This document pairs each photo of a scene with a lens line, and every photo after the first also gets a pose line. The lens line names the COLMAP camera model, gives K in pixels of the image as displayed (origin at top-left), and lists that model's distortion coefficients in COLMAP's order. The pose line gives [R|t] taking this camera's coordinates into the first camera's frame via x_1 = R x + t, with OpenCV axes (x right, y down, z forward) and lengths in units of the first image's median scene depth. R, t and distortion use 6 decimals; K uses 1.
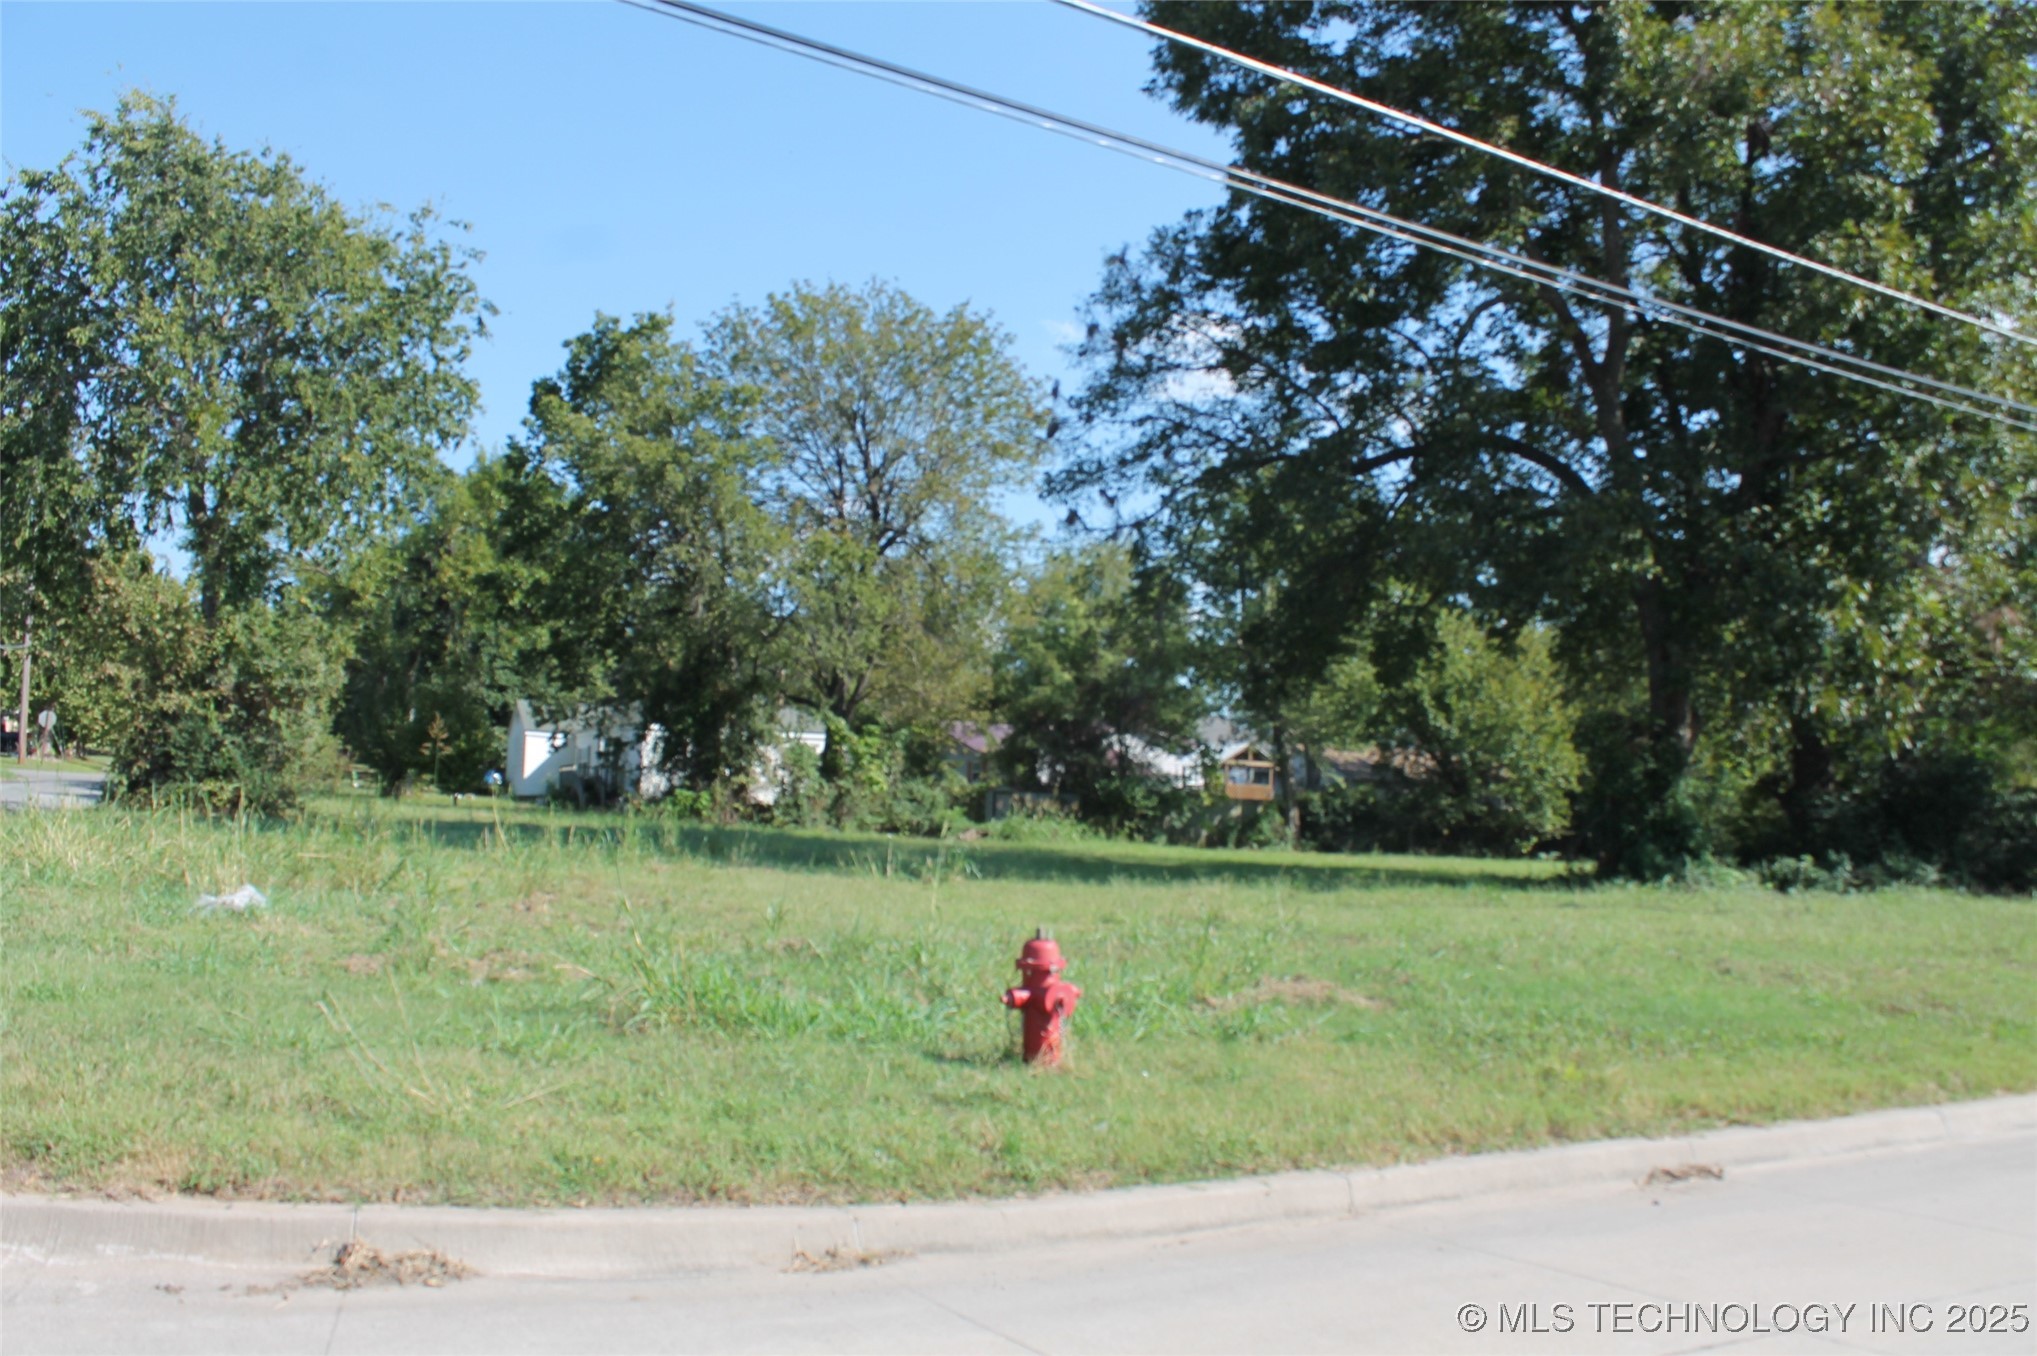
lens RADIAL K [[1723.9, 0, 1018.5], [0, 1723.9, 678.0], [0, 0, 1]] dist [-0.167436, 0.159004]
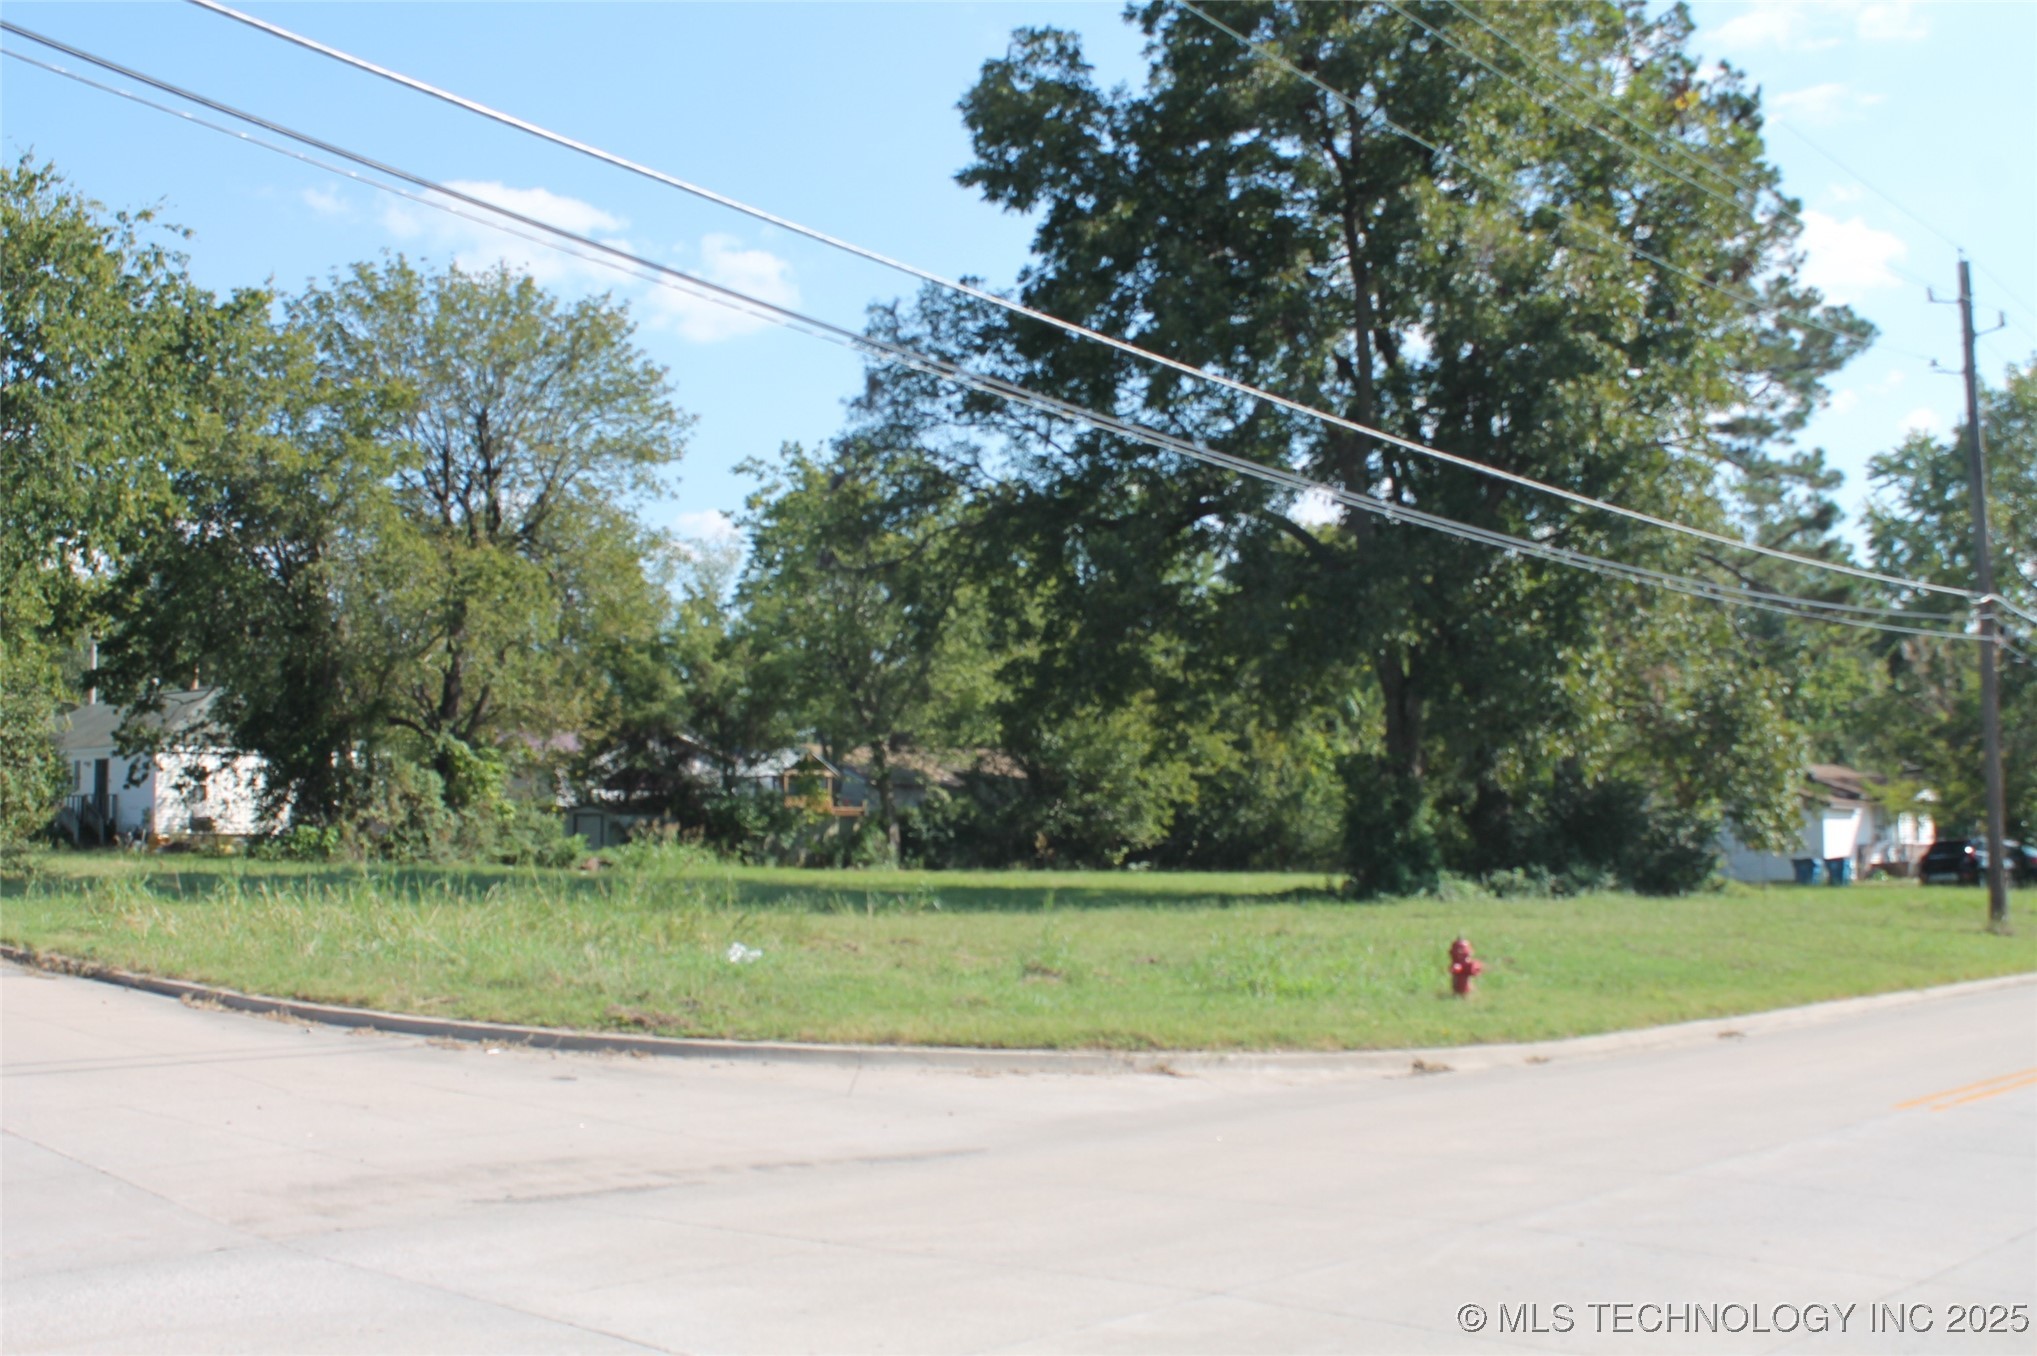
lens RADIAL K [[2248.8, 0, 1018.5], [0, 2248.8, 678.0], [0, 0, 1]] dist [-0.110797, -0.006732]
pose [[0.942206, -0.006620, 0.334968, -0.230732], [-0.000245, 0.999791, 0.020448, -0.036512], [-0.335033, -0.019348, 0.942008, -0.226030]]
